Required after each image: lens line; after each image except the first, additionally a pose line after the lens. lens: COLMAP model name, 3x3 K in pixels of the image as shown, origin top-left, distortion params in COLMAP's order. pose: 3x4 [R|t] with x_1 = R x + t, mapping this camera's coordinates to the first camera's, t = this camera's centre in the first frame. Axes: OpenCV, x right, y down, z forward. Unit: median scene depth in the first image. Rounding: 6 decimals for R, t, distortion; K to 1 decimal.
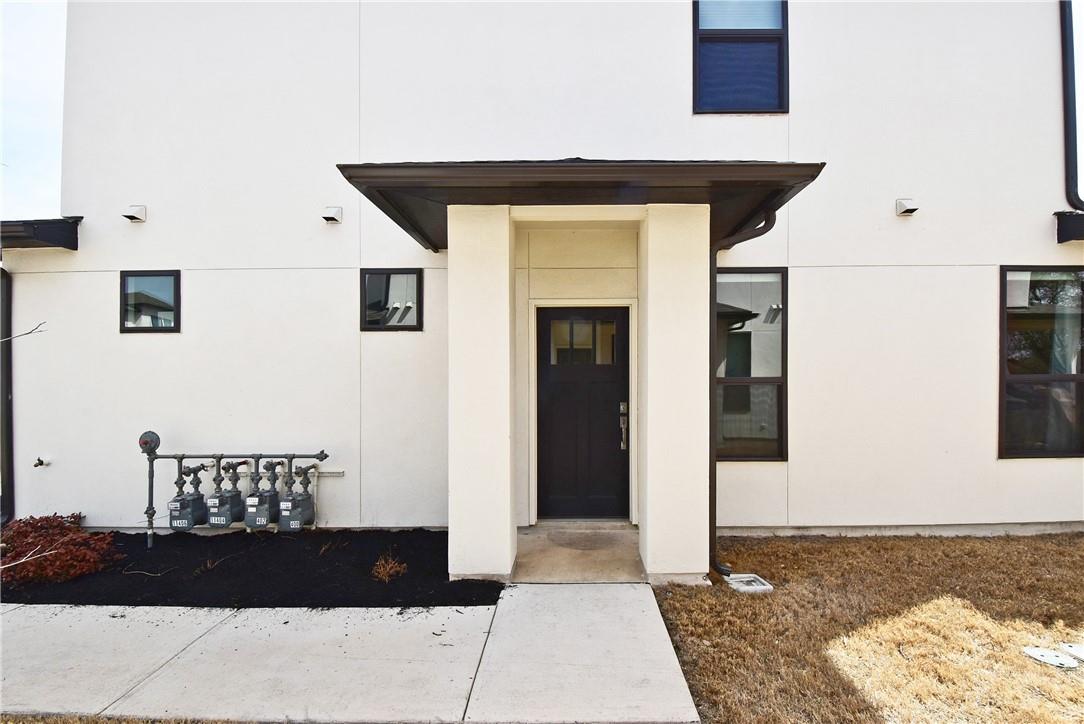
lens RADIAL K [[484.8, 0, 541.4], [0, 484.8, 358.3], [0, 0, 1]] dist [-0.005028, -0.003449]
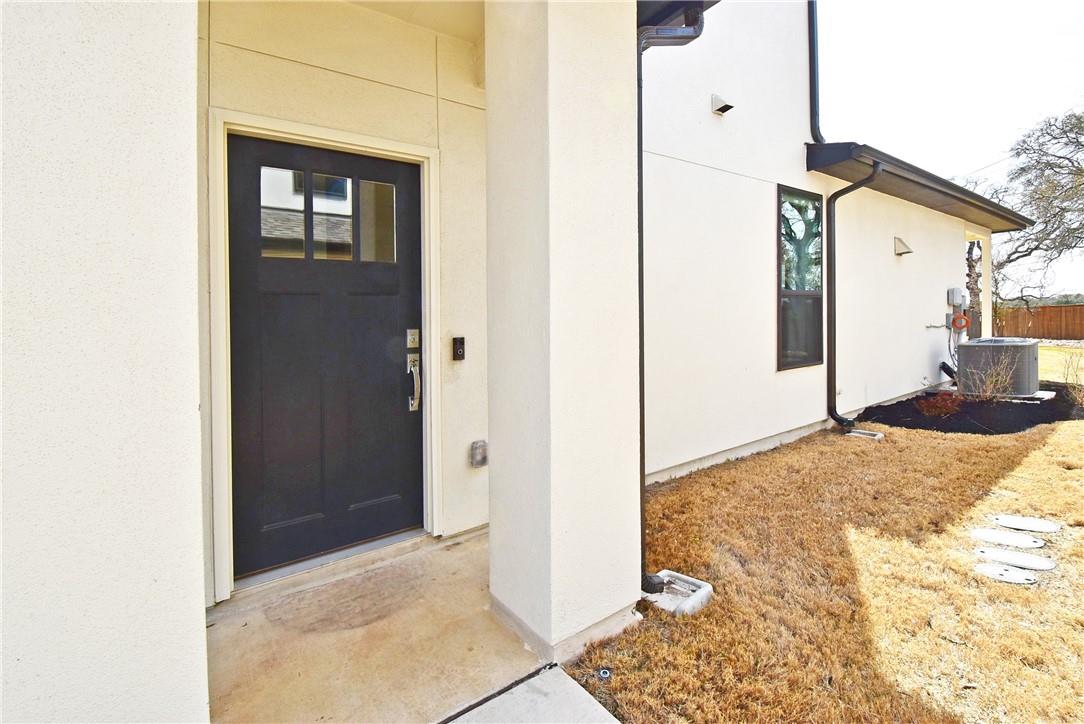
lens RADIAL K [[484.8, 0, 557.5], [0, 484.8, 321.6], [0, 0, 1]] dist [-0.005028, -0.003449]
pose [[0.765800, -0.013623, 0.642935, -0.074957], [0.008332, 0.999902, 0.011263, 0.086569], [-0.643025, -0.003268, 0.765838, 0.506577]]
